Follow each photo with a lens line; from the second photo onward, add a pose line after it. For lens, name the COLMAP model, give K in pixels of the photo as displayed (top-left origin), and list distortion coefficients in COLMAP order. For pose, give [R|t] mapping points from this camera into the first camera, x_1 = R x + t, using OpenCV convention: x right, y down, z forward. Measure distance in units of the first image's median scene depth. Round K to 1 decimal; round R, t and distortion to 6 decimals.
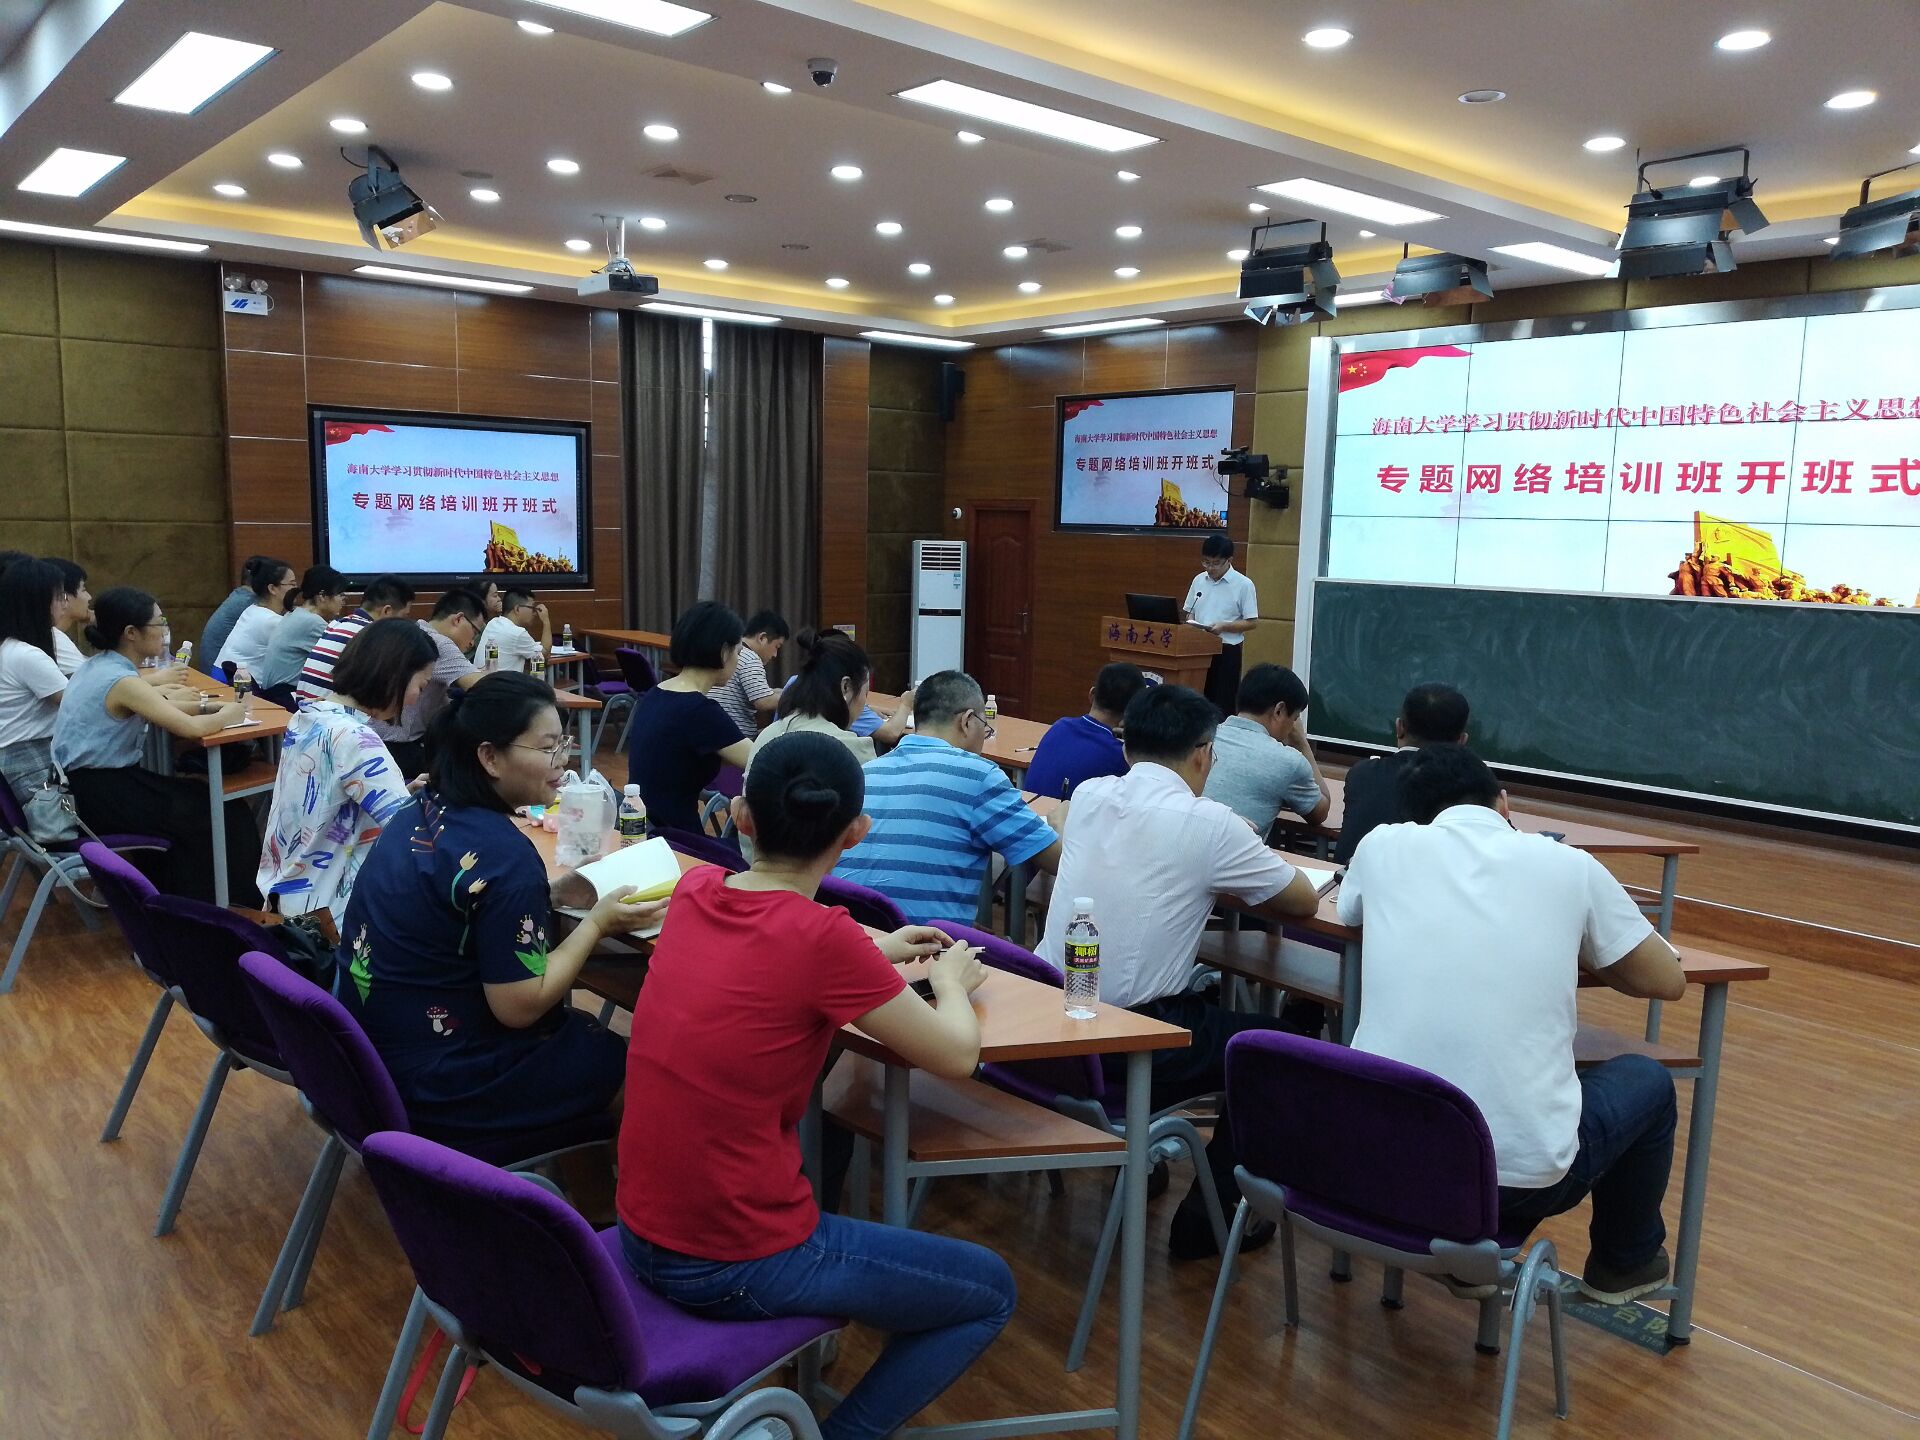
lens RADIAL K [[1464.0, 0, 956.3], [0, 1464.0, 731.8], [0, 0, 1]] dist [0.042769, -0.058433]
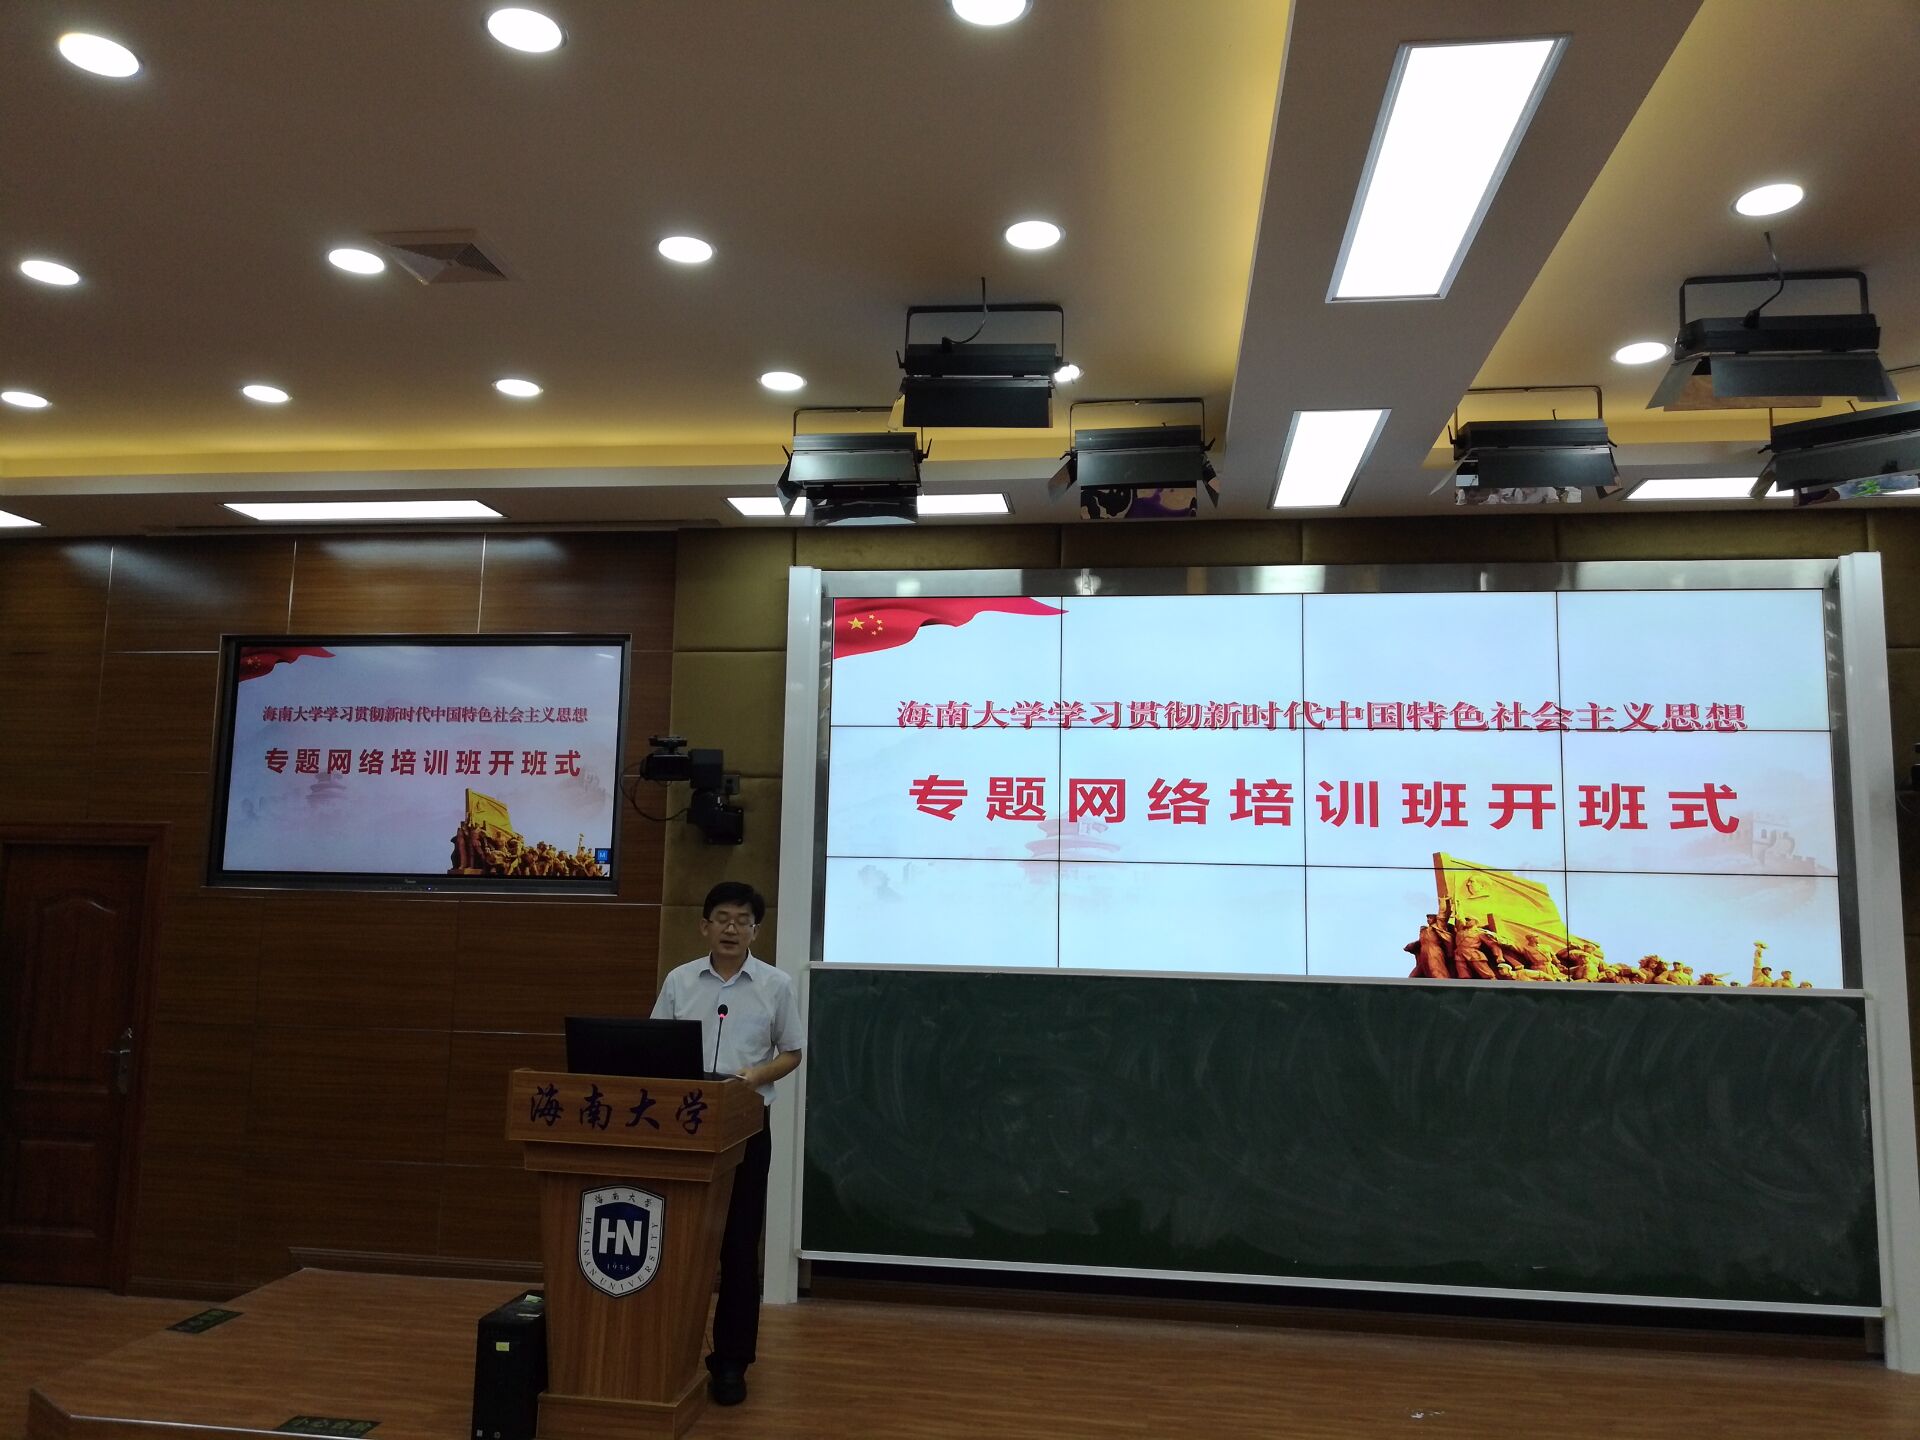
lens RADIAL K [[1464.0, 0, 963.8], [0, 1464.0, 713.1], [0, 0, 1]] dist [0.042769, -0.058433]
pose [[0.748014, 0.074115, 0.659531, -0.109680], [0.093816, 0.971958, -0.215627, -0.079819], [-0.657018, 0.223167, 0.720086, 0.591617]]
